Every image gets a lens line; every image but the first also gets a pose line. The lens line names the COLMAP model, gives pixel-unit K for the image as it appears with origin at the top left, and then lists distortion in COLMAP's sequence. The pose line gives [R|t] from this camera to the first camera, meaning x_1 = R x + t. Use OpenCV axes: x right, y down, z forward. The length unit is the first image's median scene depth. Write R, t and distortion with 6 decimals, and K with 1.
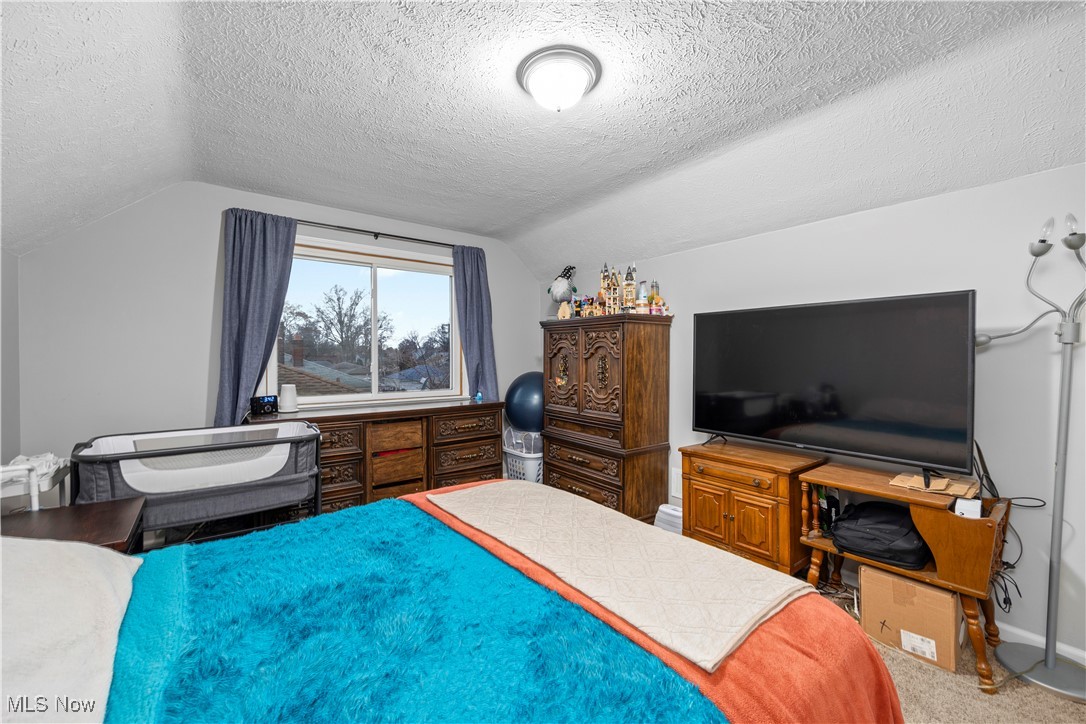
lens RADIAL K [[424.4, 0, 547.1], [0, 424.4, 358.2], [0, 0, 1]] dist [0.004158, -0.000932]
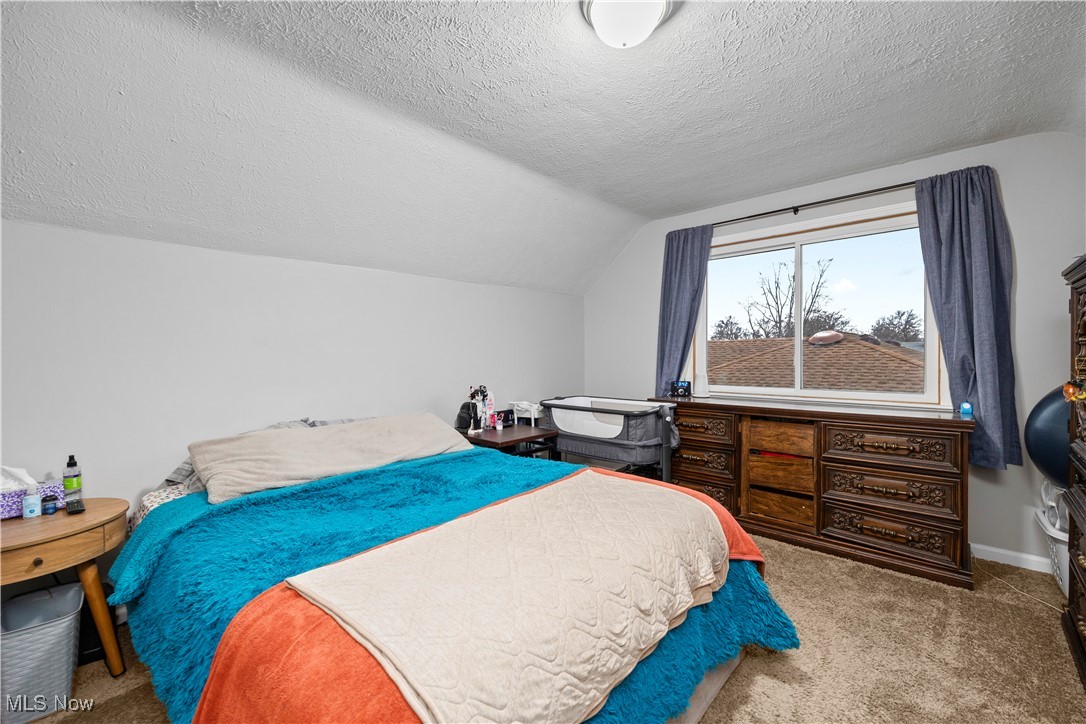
lens RADIAL K [[424.4, 0, 547.1], [0, 424.4, 357.6], [0, 0, 1]] dist [0.004158, -0.000932]
pose [[0.217589, 0.005512, -0.976025, 0.391254], [0.002253, 0.999979, 0.006150, 0.012344], [0.976038, -0.003537, 0.217571, 0.336004]]
